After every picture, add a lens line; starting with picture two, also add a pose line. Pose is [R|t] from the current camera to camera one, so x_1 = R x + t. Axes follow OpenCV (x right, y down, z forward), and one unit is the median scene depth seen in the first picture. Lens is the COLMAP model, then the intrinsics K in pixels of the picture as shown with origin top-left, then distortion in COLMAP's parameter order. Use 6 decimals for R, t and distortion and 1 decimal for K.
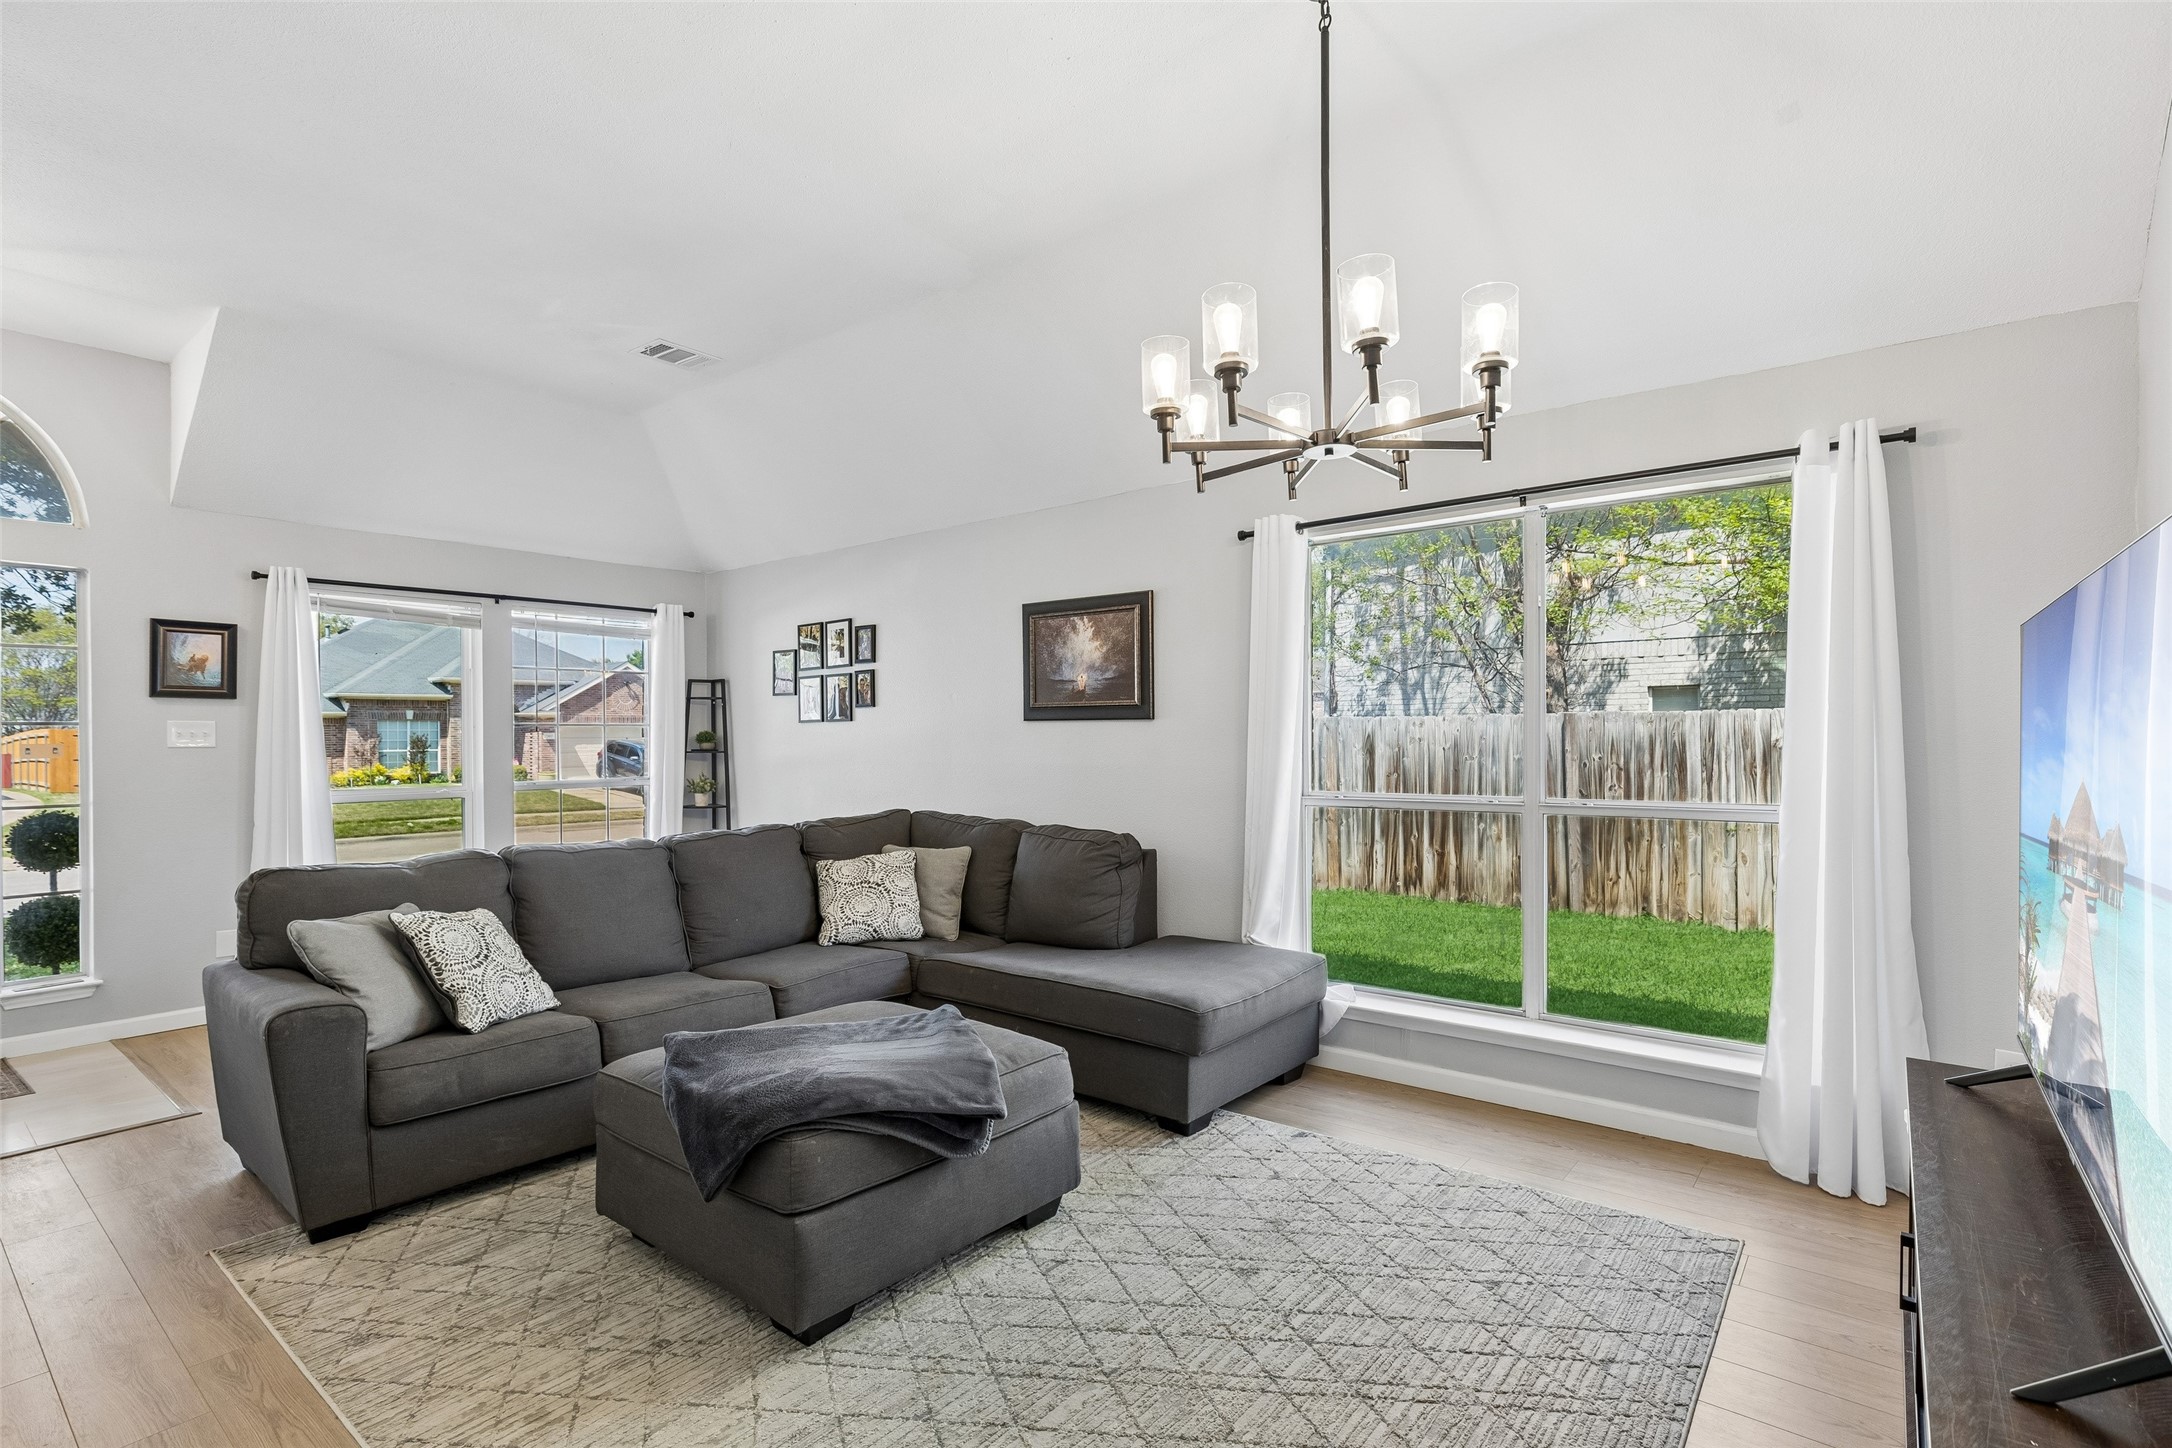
lens RADIAL K [[1015.7, 0, 1107.6], [0, 1015.7, 736.6], [0, 0, 1]] dist [-0.003105, -0.000304]
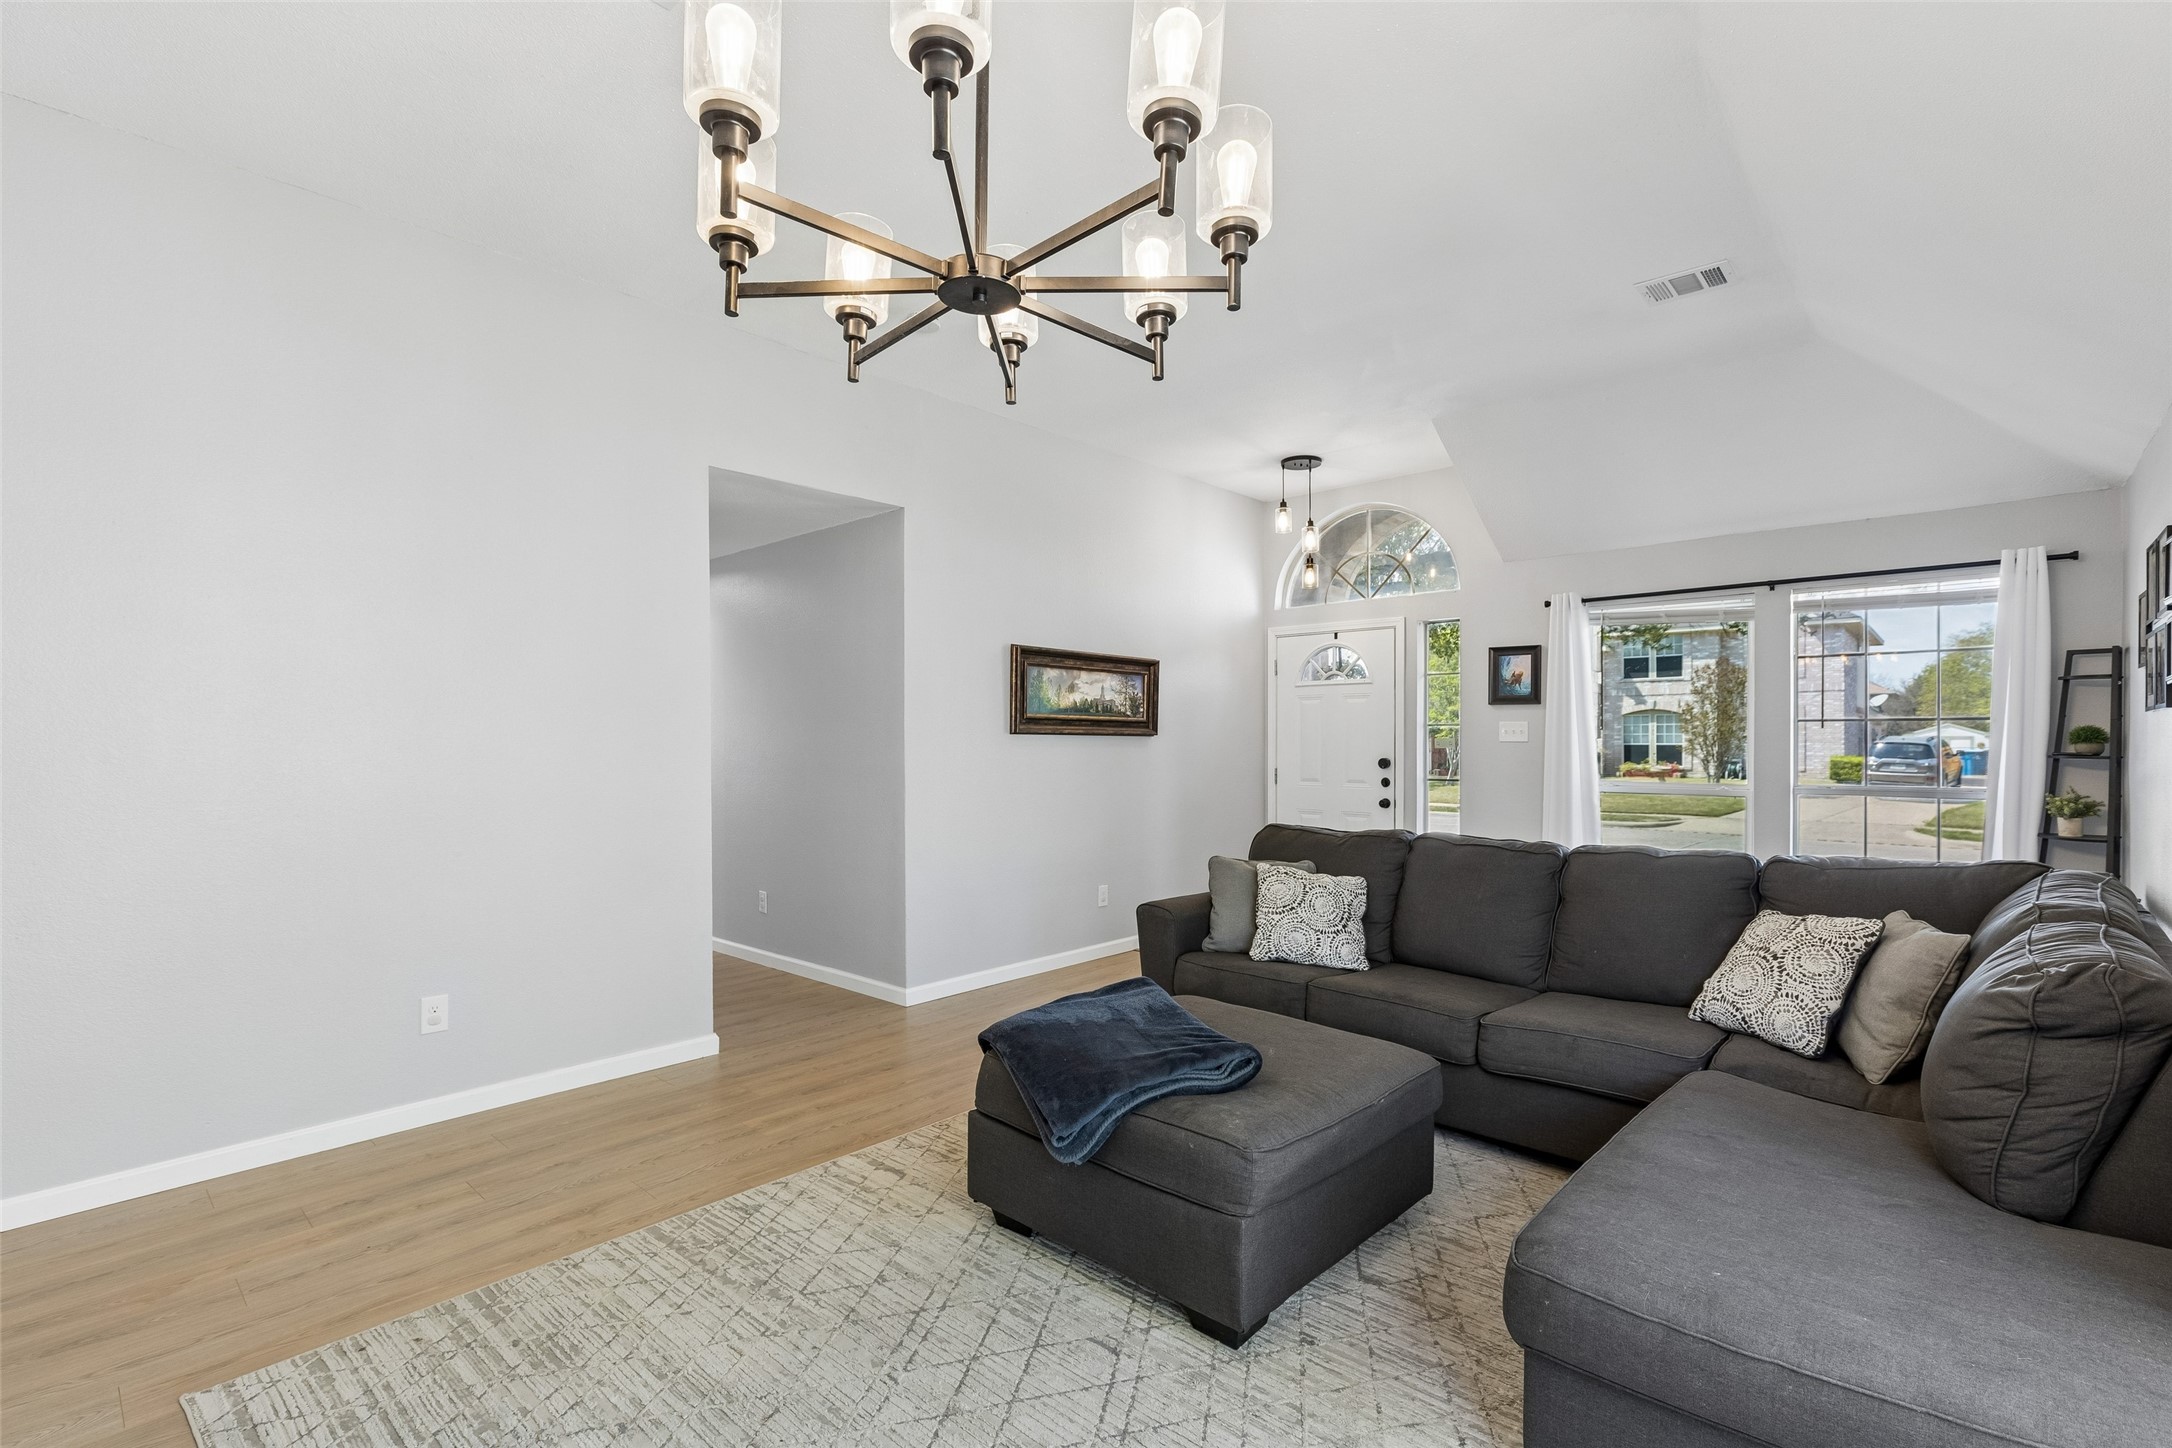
lens RADIAL K [[966.8, 0, 1084.1], [0, 966.8, 733.5], [0, 0, 1]] dist [0.000772, -0.000968]
pose [[-0.059301, 0.002492, -0.998237, 0.385446], [0.002345, 0.999994, 0.002357, -0.004270], [0.998237, -0.002201, -0.059306, 0.509364]]
